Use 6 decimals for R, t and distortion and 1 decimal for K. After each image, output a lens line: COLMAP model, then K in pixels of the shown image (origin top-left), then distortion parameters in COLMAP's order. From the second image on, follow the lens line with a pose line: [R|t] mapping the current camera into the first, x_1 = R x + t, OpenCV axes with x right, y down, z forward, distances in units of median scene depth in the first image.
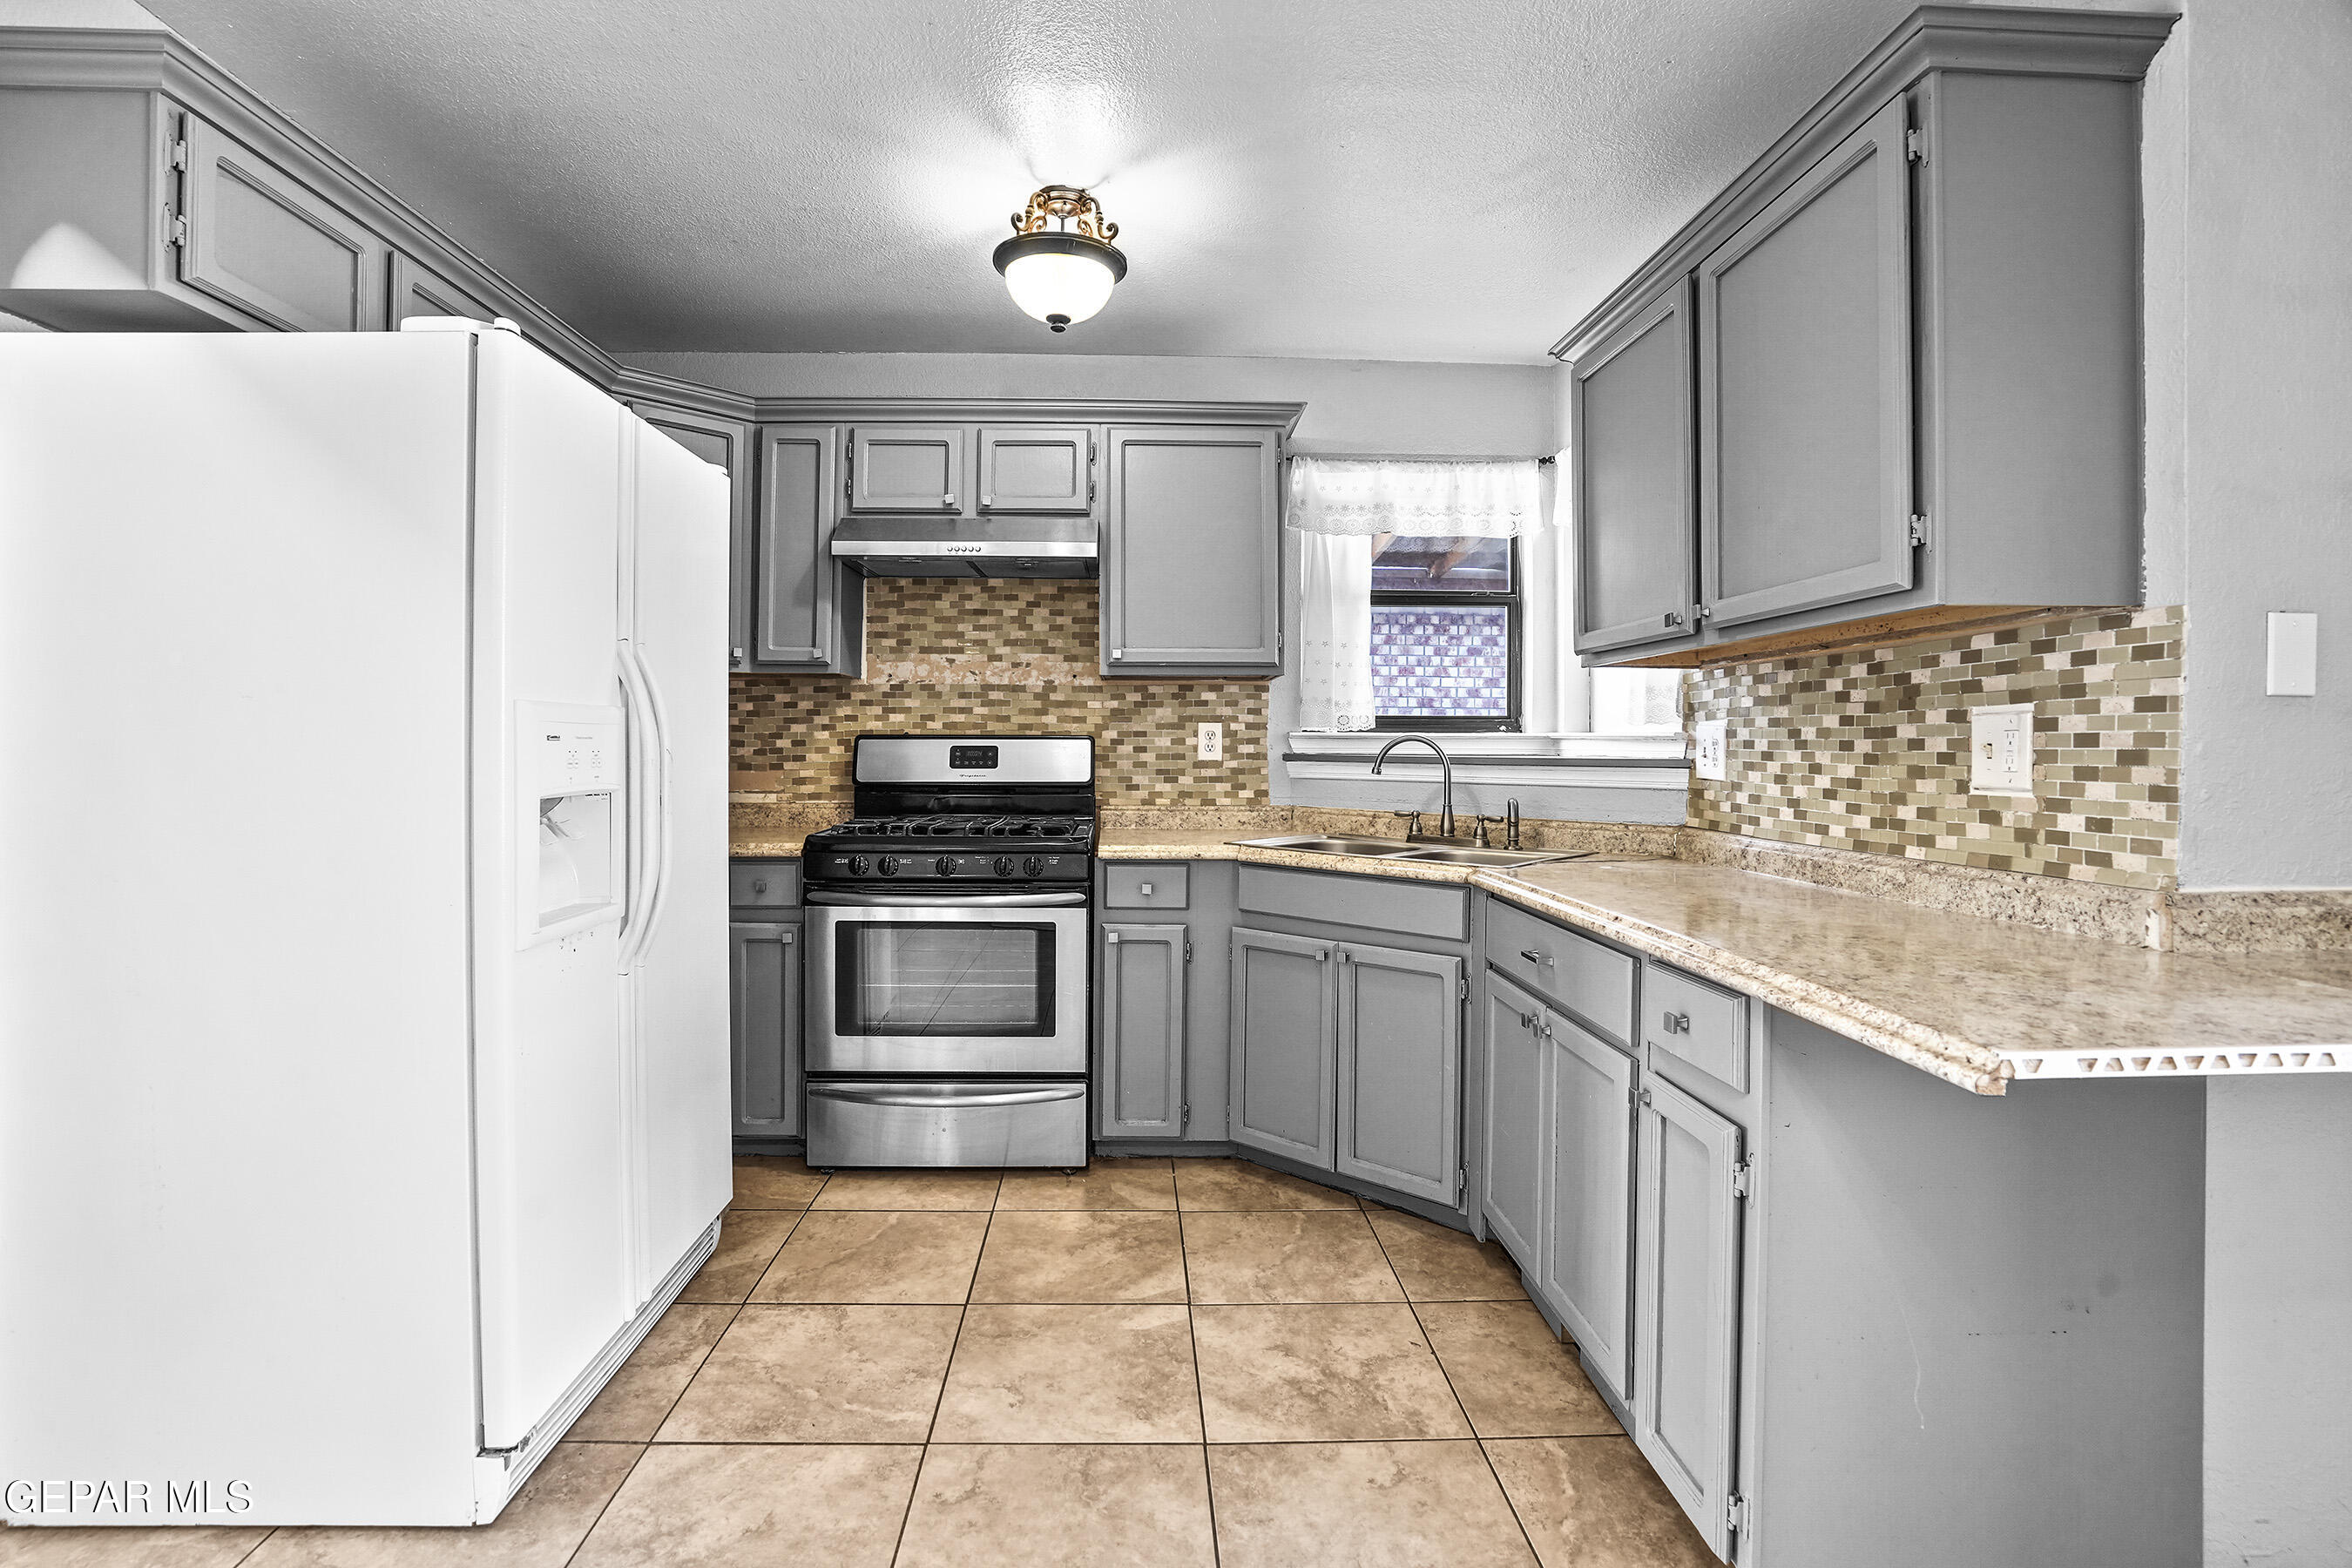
lens RADIAL K [[1109.6, 0, 1154.7], [0, 1109.6, 749.4], [0, 0, 1]] dist [-0.078166, 0.034692]
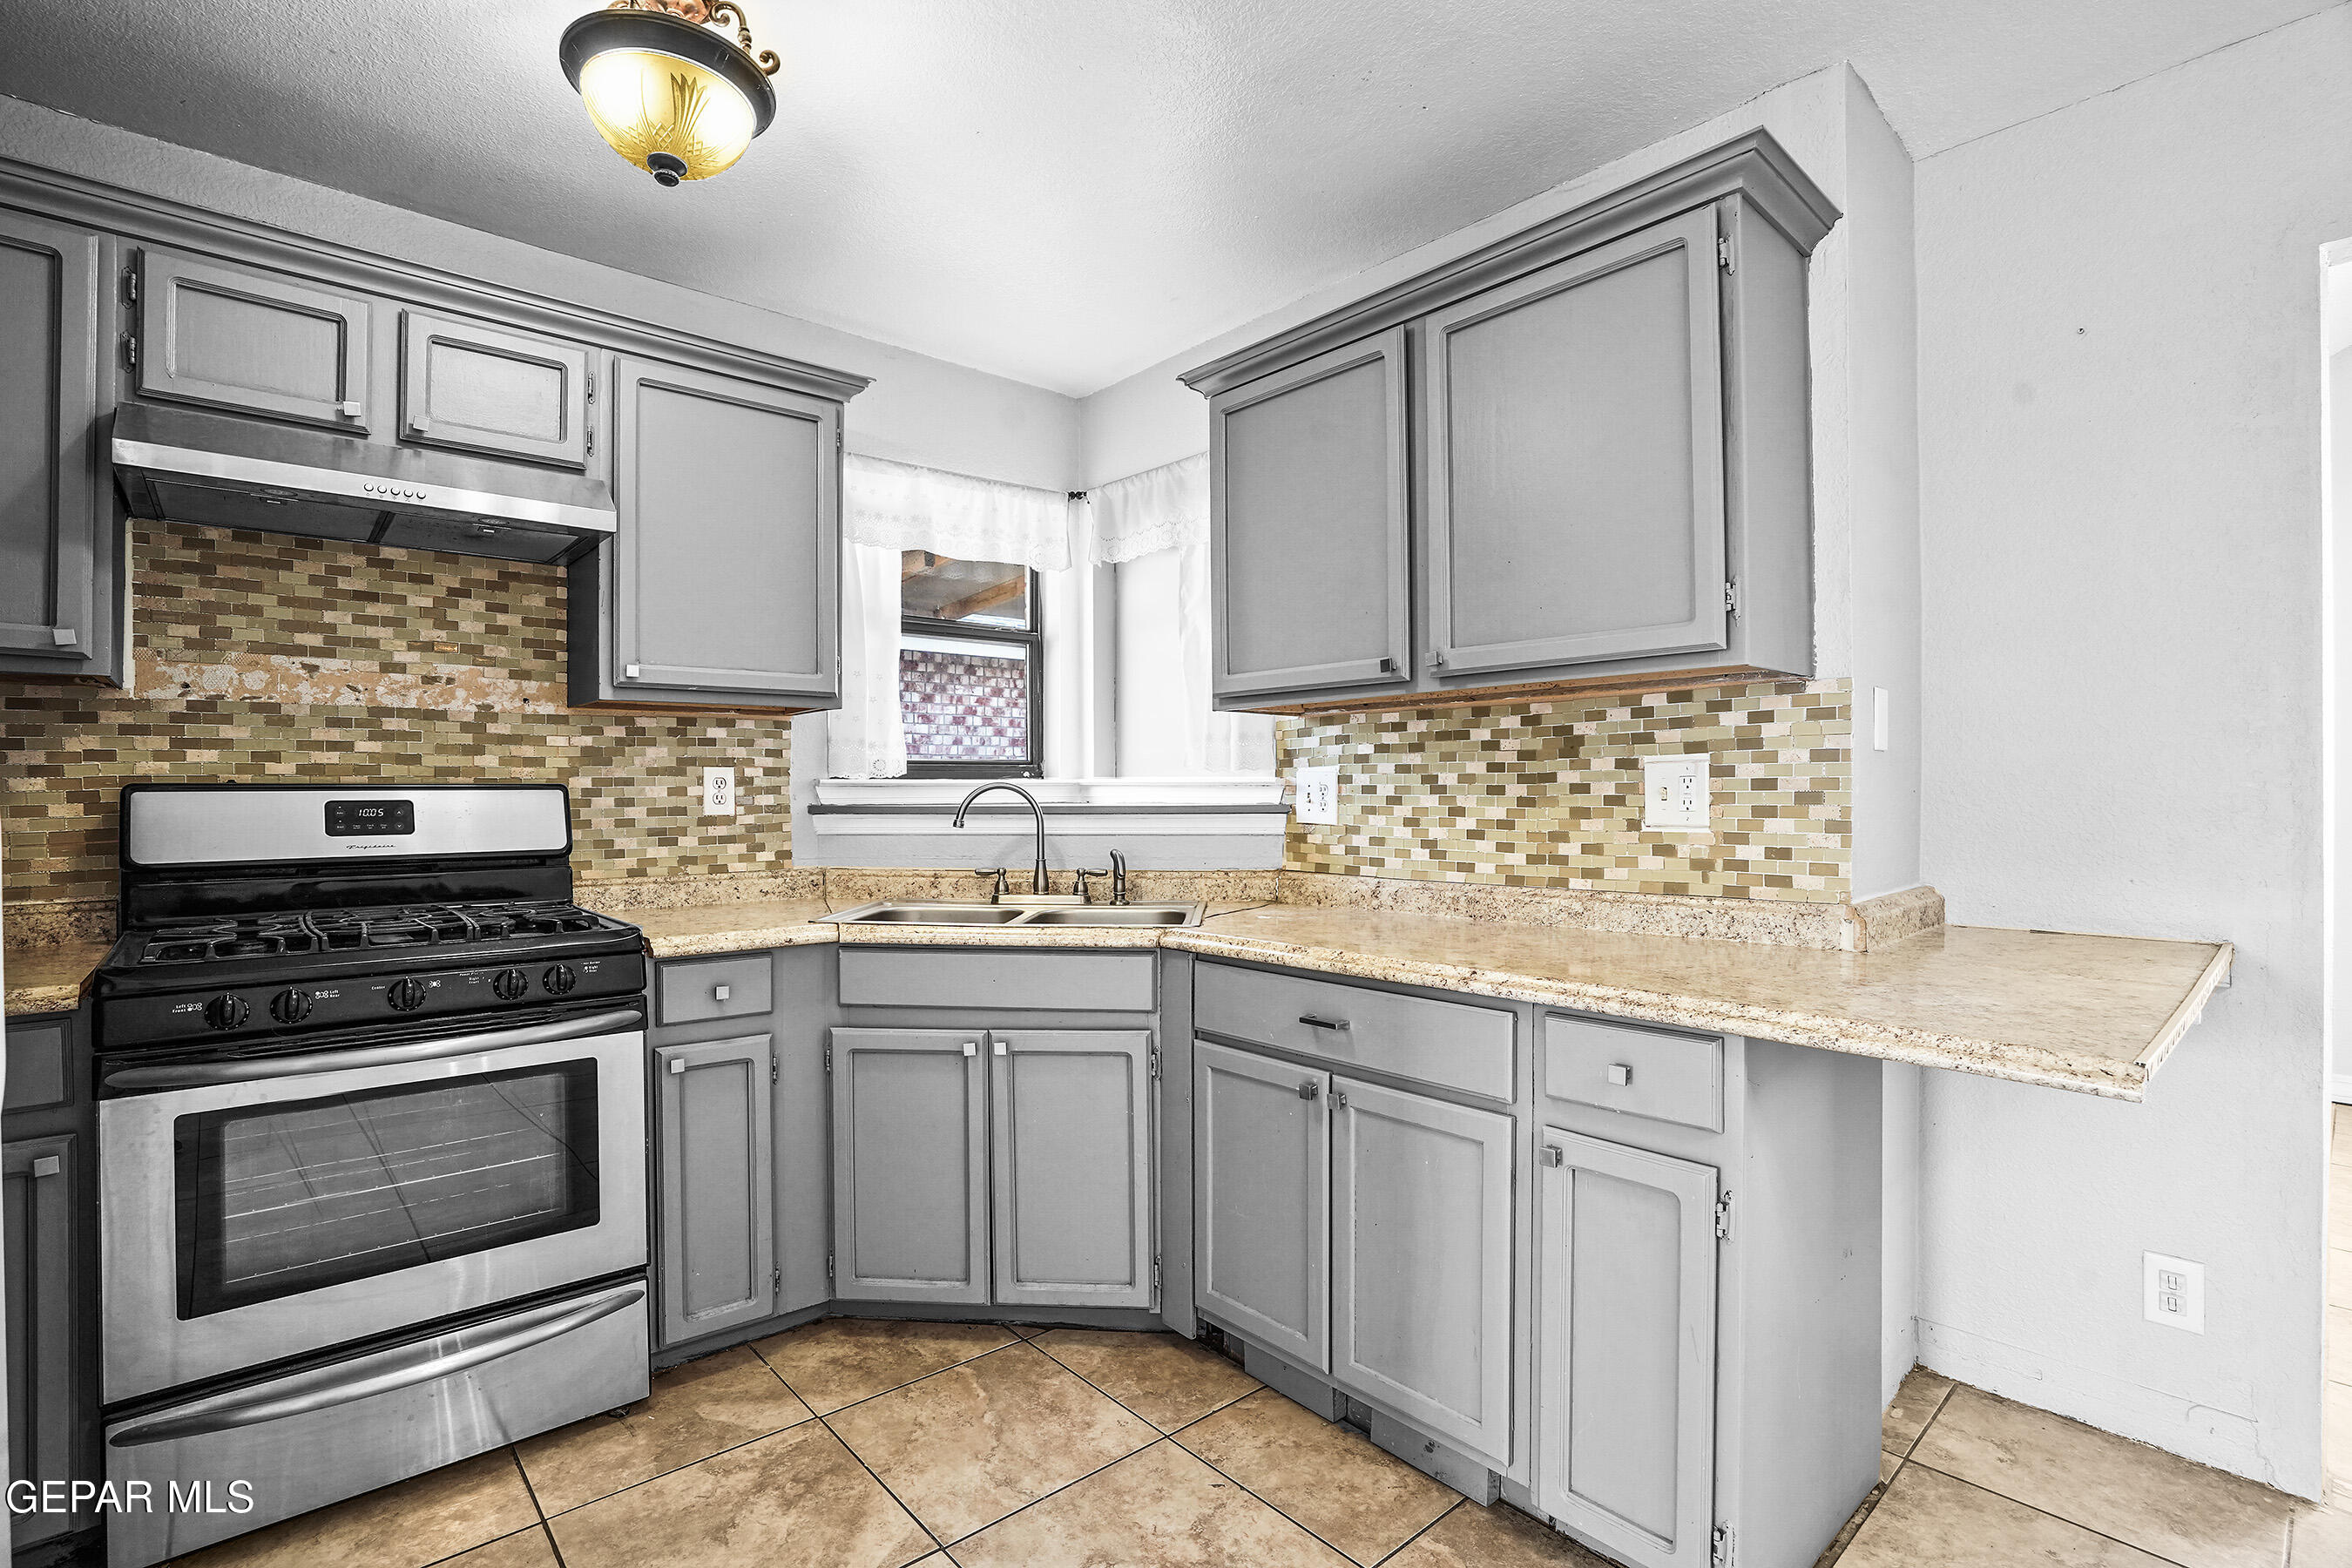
lens RADIAL K [[1093.1, 0, 1160.5], [0, 1093.1, 798.6], [0, 0, 1]] dist [-0.064593, 0.026817]
pose [[0.773092, -0.011965, 0.634182, -0.237088], [0.010651, 0.999926, 0.005882, -0.003637], [-0.634205, 0.002208, 0.773162, 0.264606]]
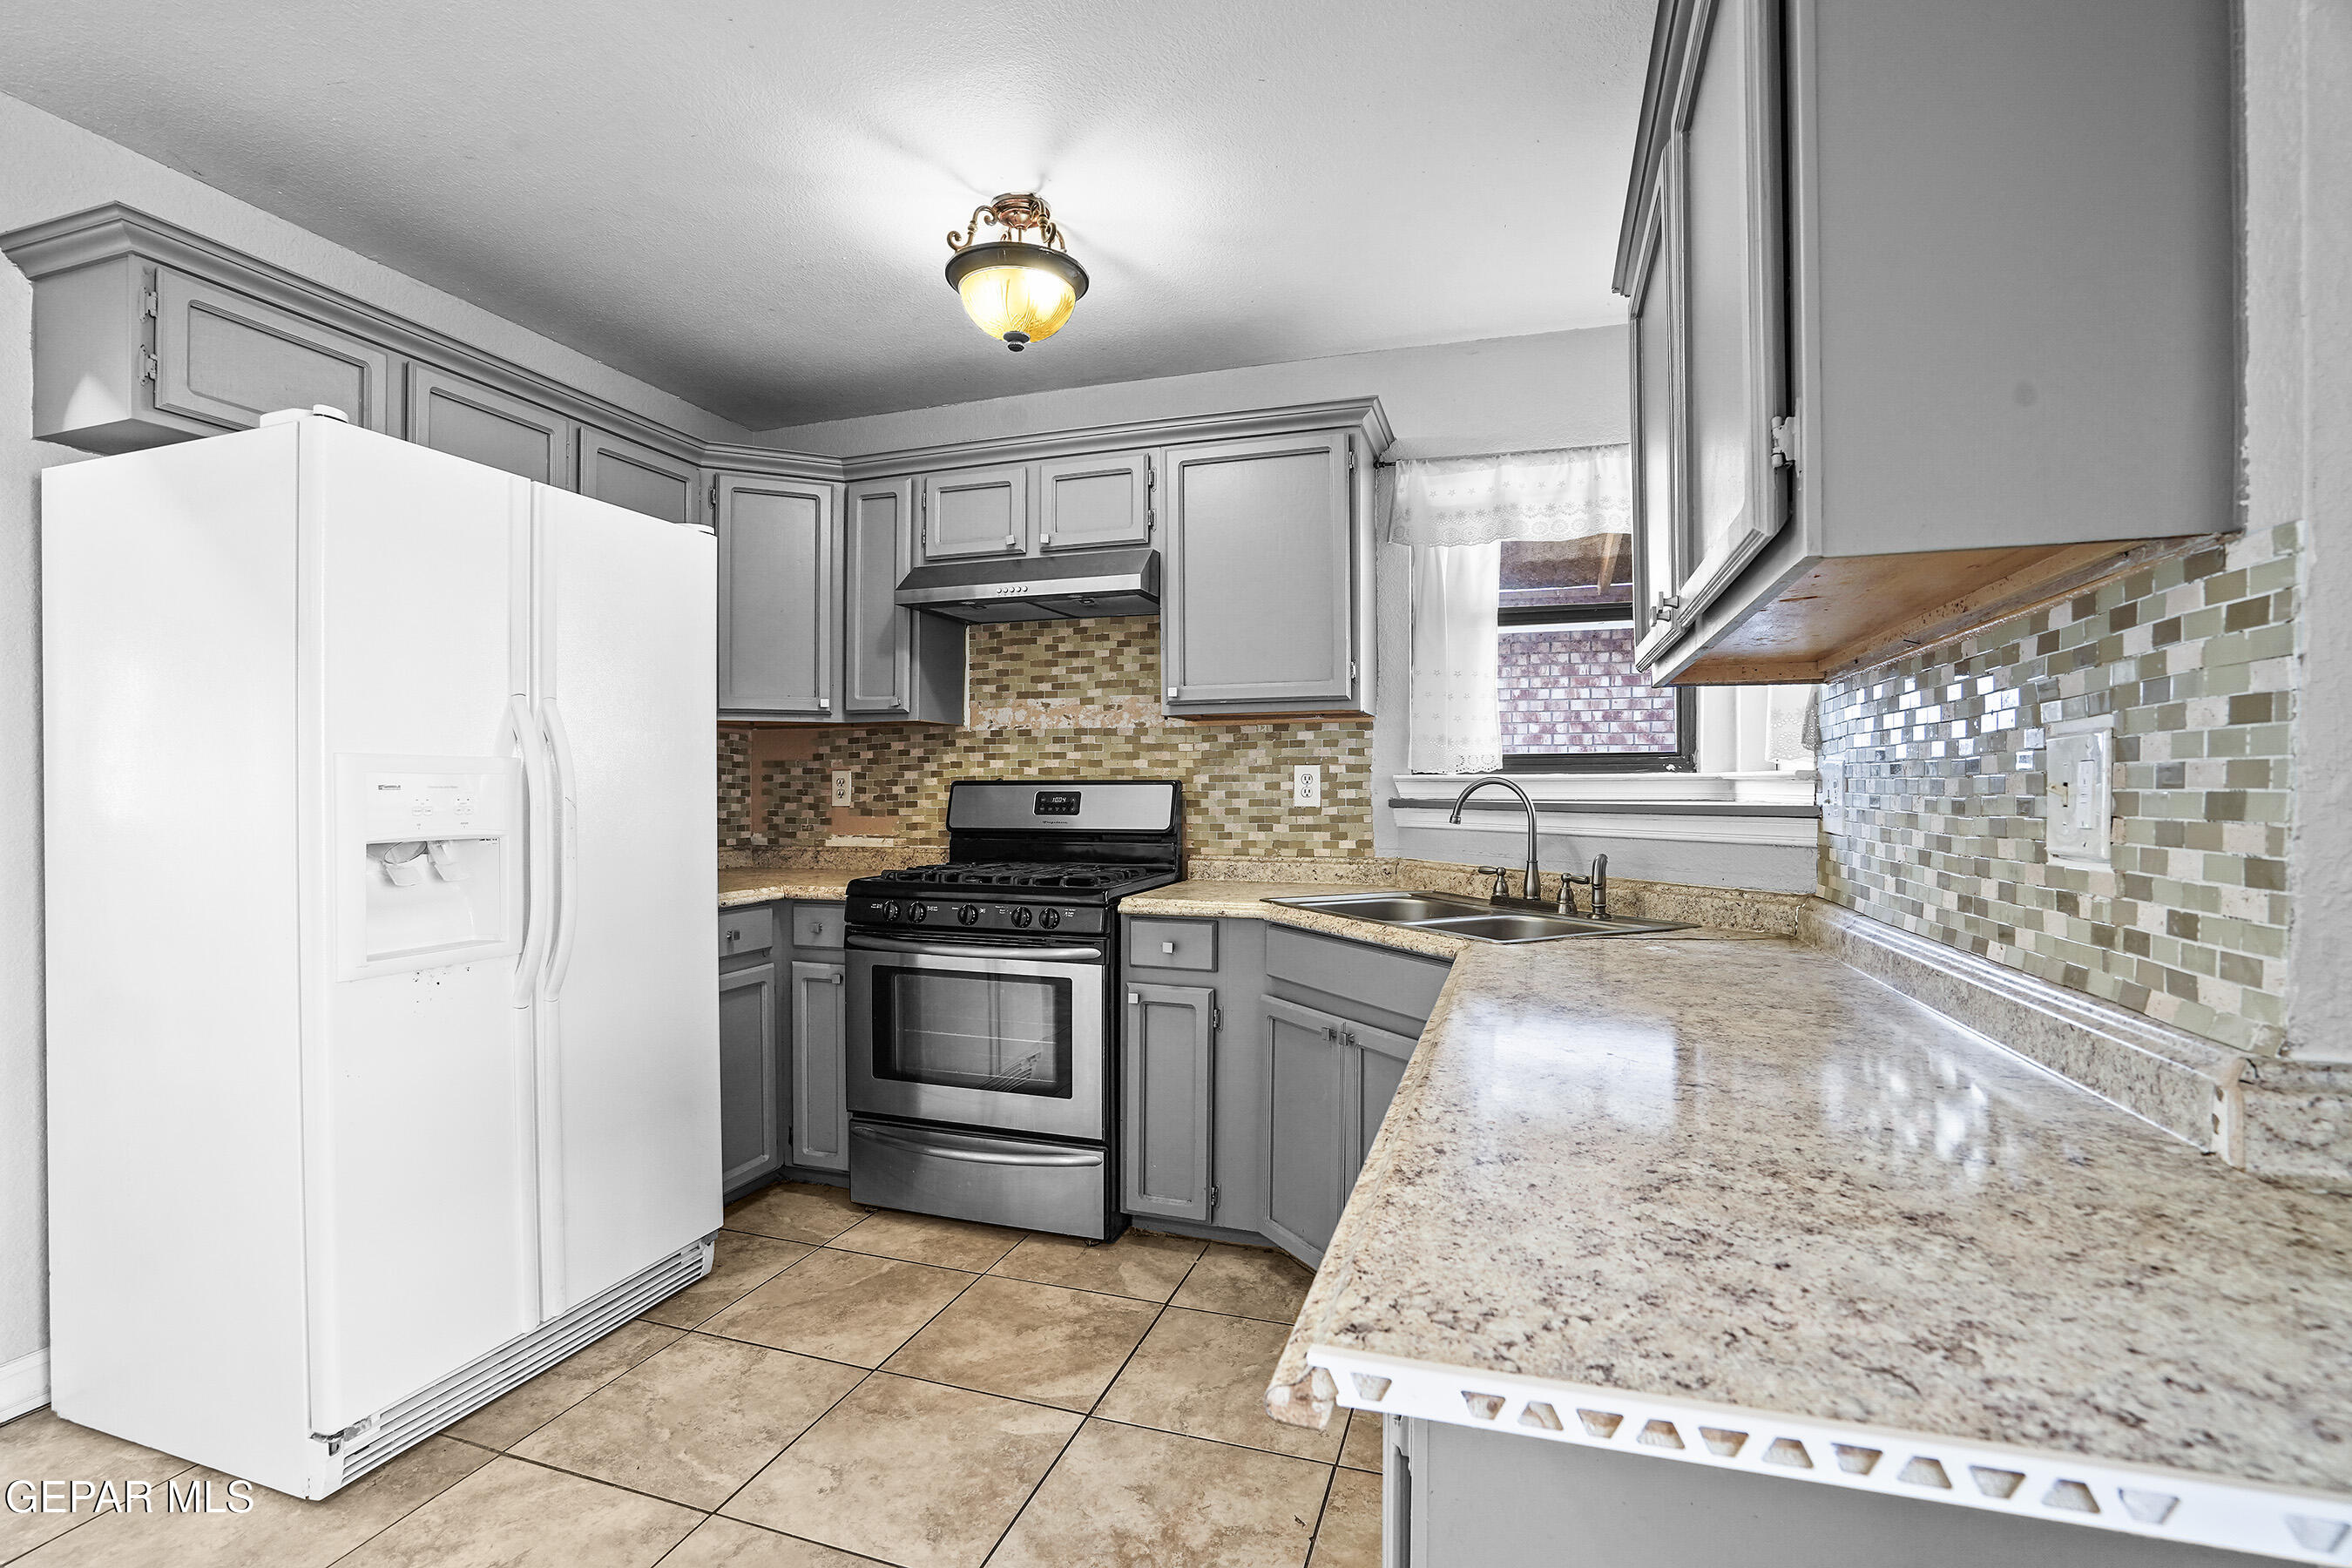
lens RADIAL K [[1093.1, 0, 1160.5], [0, 1093.1, 798.6], [0, 0, 1]] dist [-0.064593, 0.026817]
pose [[0.937679, -0.001599, -0.347500, 0.304027], [0.002880, 0.999991, 0.003170, 0.000207], [0.347492, -0.003973, 0.937675, 0.151607]]
